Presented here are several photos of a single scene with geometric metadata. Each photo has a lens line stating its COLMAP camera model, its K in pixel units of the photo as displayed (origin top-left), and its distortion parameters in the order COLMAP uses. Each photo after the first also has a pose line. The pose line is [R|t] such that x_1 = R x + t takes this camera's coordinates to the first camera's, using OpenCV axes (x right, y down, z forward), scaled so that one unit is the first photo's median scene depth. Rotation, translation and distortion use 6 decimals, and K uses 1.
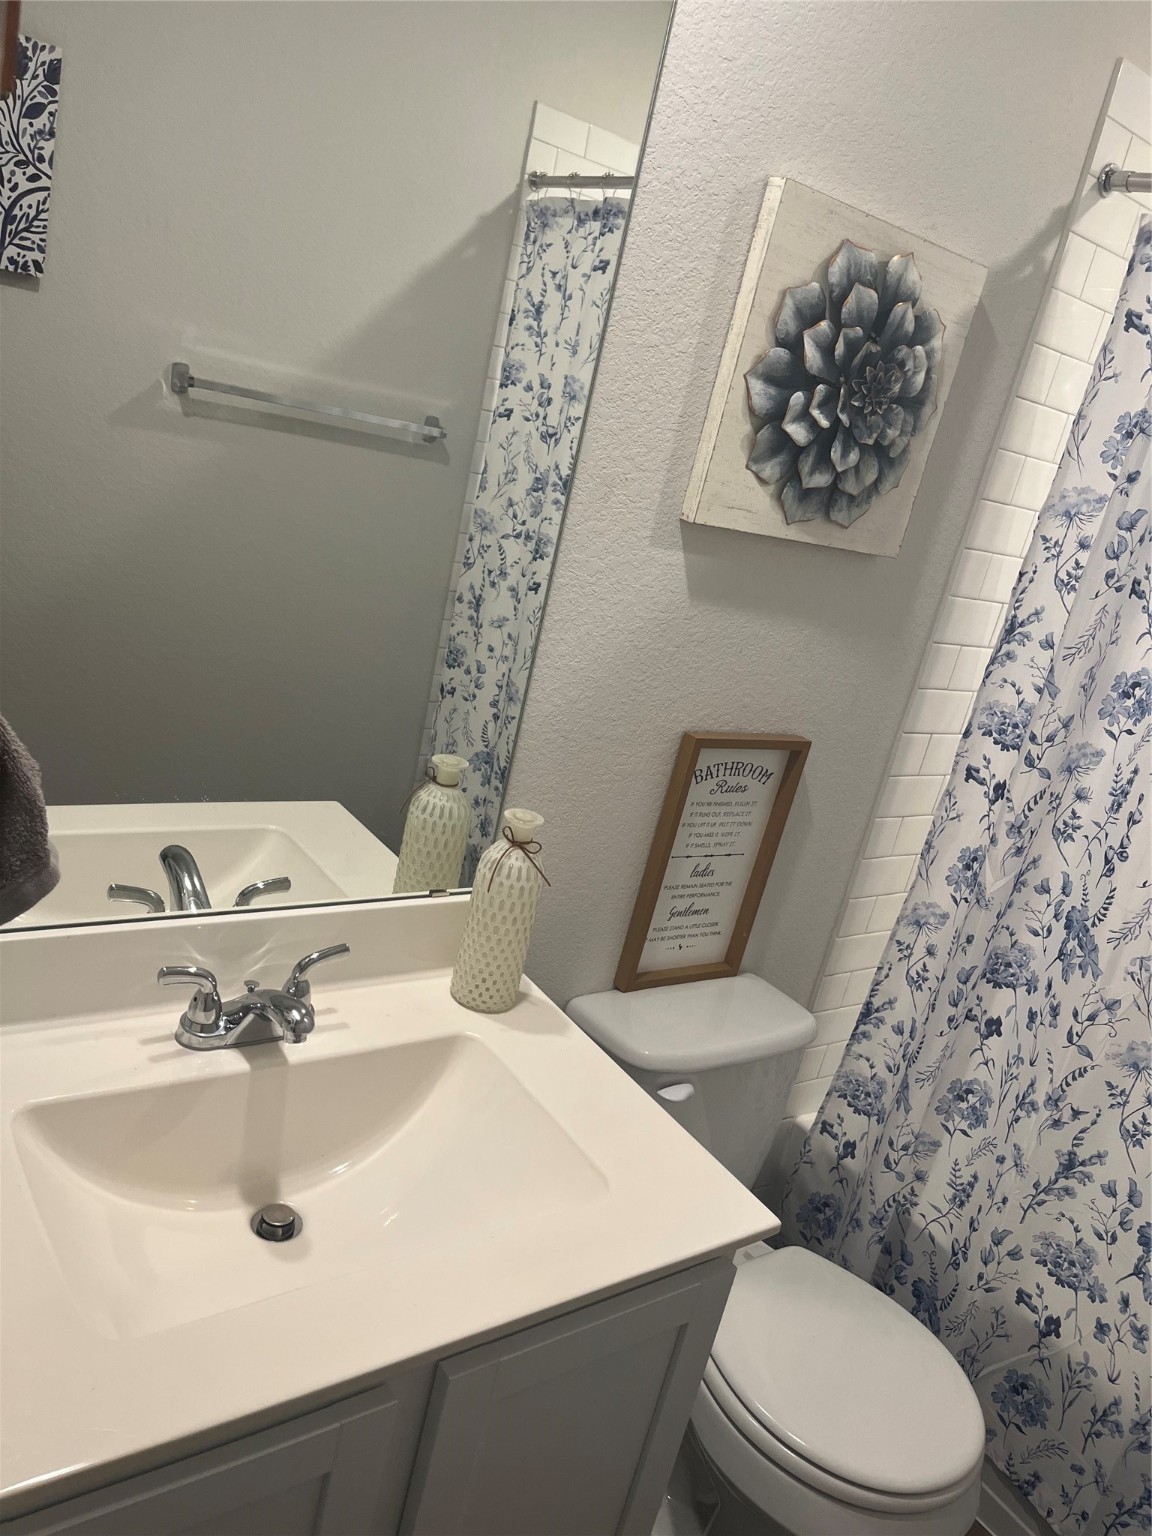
lens RADIAL K [[1172.7, 0, 576.9], [0, 1172.7, 778.7], [0, 0, 1]] dist [0.056016, -0.087254]
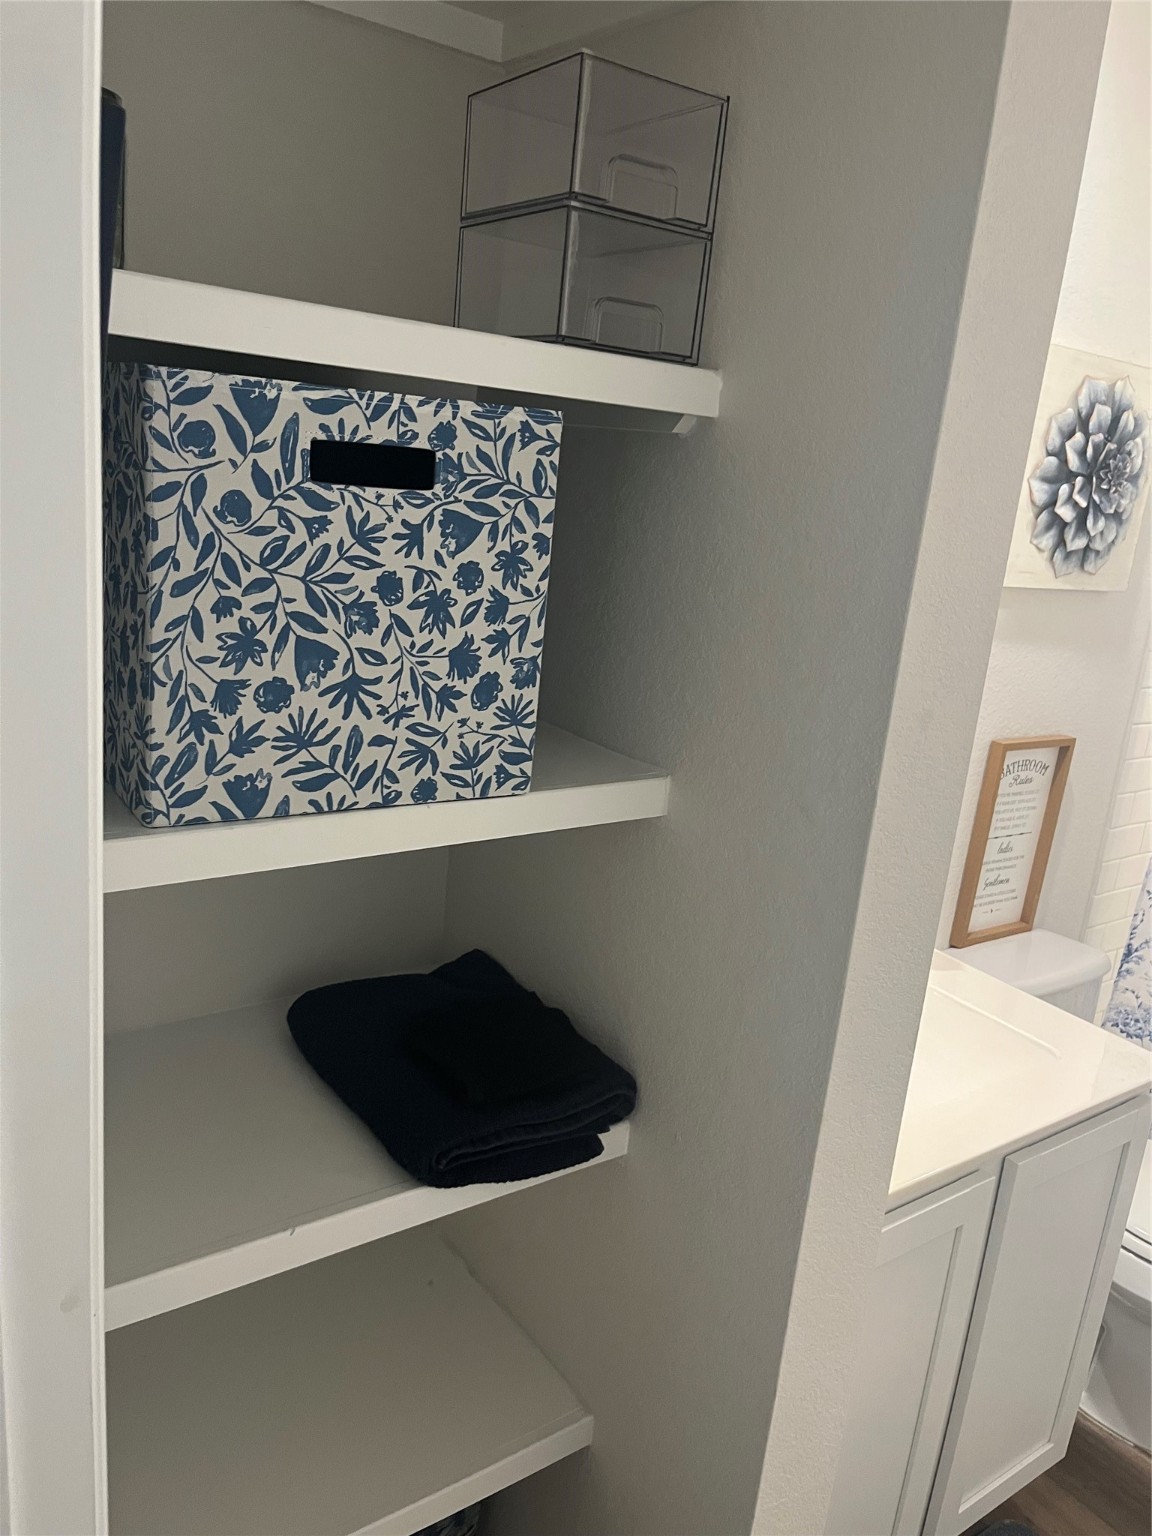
lens RADIAL K [[1172.7, 0, 581.4], [0, 1172.7, 765.2], [0, 0, 1]] dist [0.056016, -0.087254]
pose [[0.991640, -0.125811, -0.028674, -0.307197], [0.123830, 0.990319, -0.062721, 0.012152], [0.036288, 0.058646, 0.997619, -0.315010]]
